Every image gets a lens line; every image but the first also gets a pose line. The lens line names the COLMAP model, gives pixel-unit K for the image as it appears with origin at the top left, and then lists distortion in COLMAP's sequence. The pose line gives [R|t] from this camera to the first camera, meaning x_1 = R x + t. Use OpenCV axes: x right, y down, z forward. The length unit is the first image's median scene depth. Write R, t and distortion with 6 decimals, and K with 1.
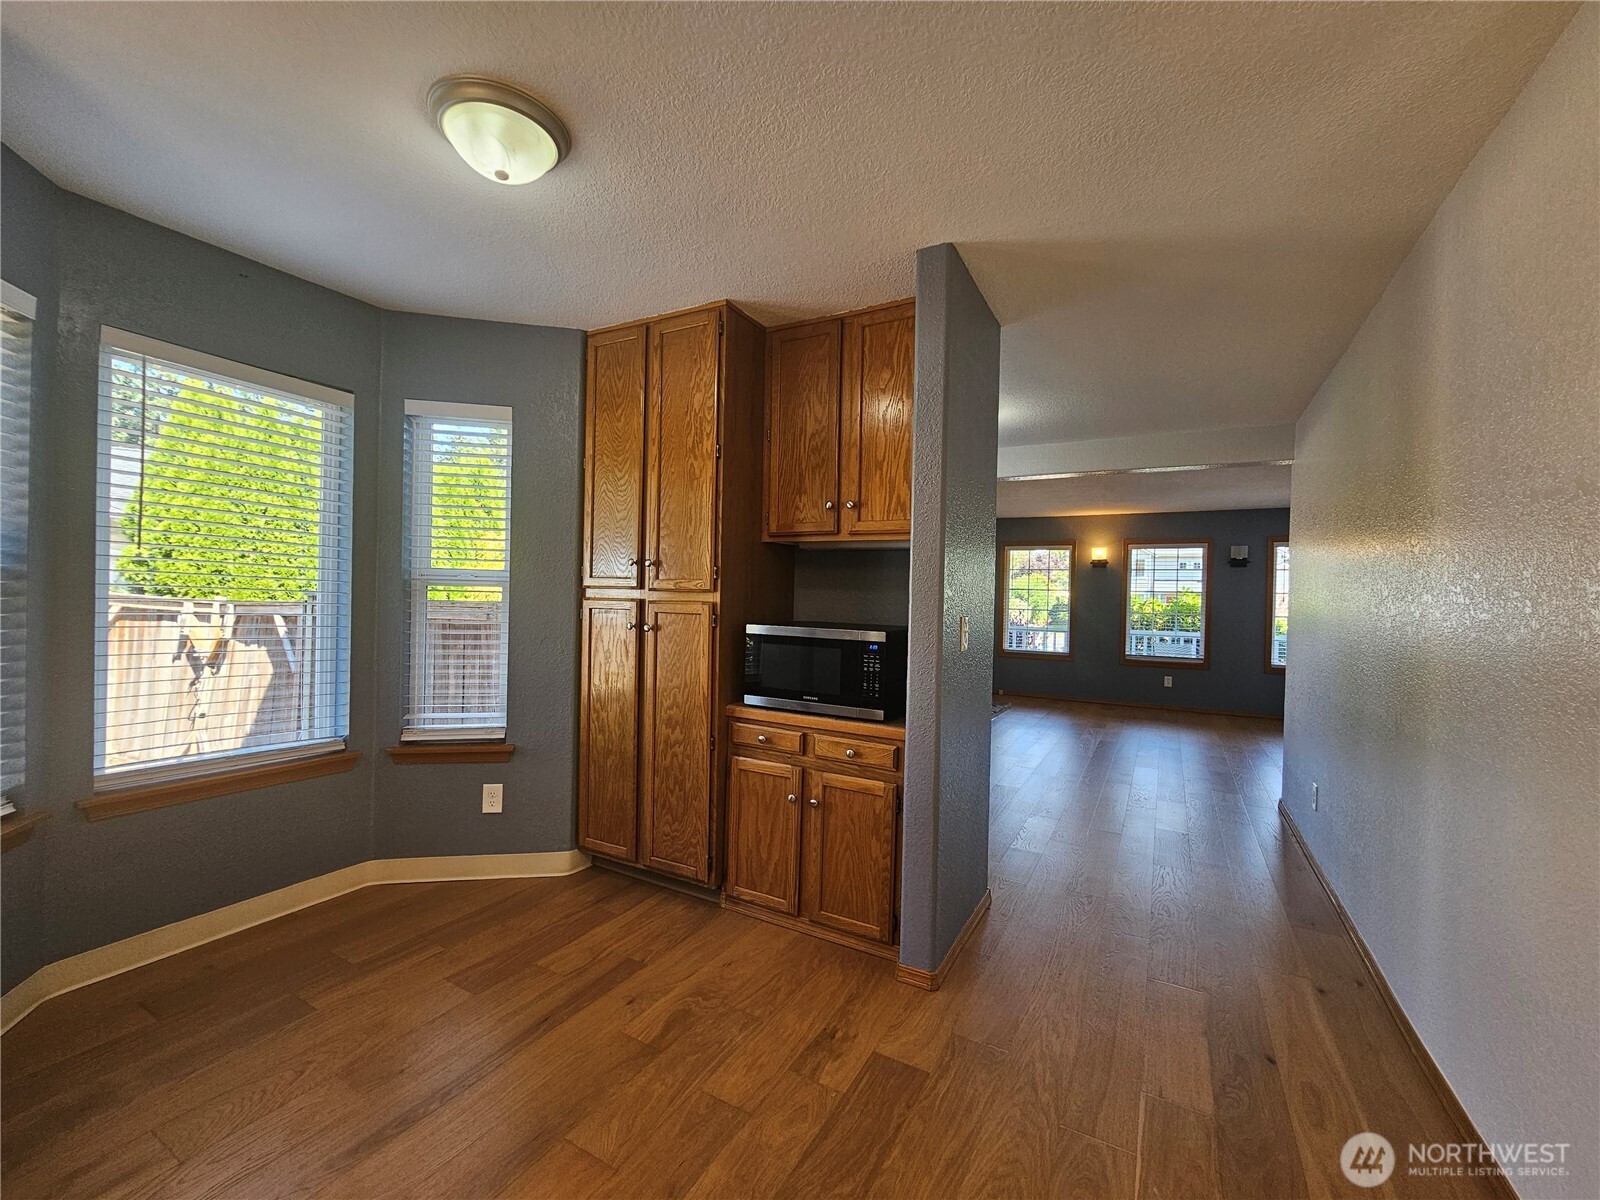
lens RADIAL K [[659.7, 0, 802.4], [0, 659.7, 605.5], [0, 0, 1]] dist [-0.003387, 0.000805]
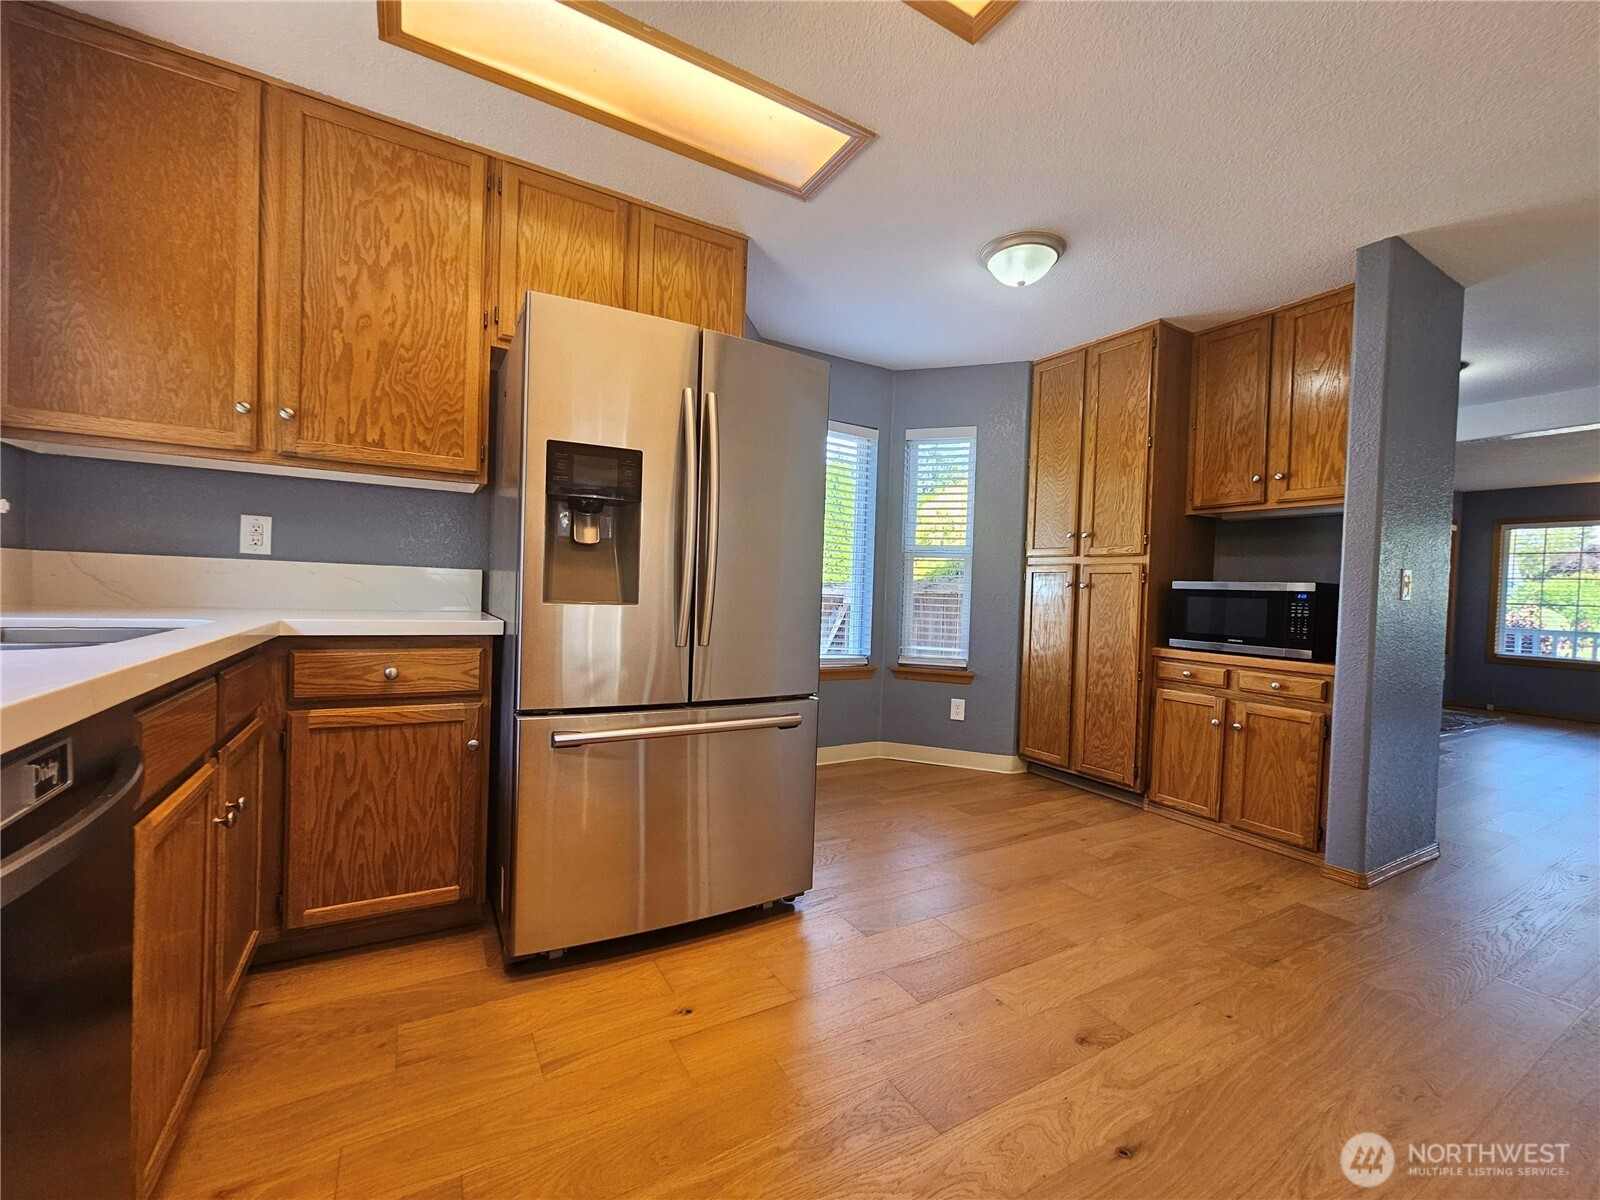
lens RADIAL K [[659.7, 0, 802.4], [0, 659.7, 605.5], [0, 0, 1]] dist [-0.003387, 0.000805]
pose [[0.861168, 0.017642, -0.508014, -0.054341], [-0.019208, 0.999813, 0.002161, 0.083842], [0.507958, 0.007897, 0.861346, -0.398507]]
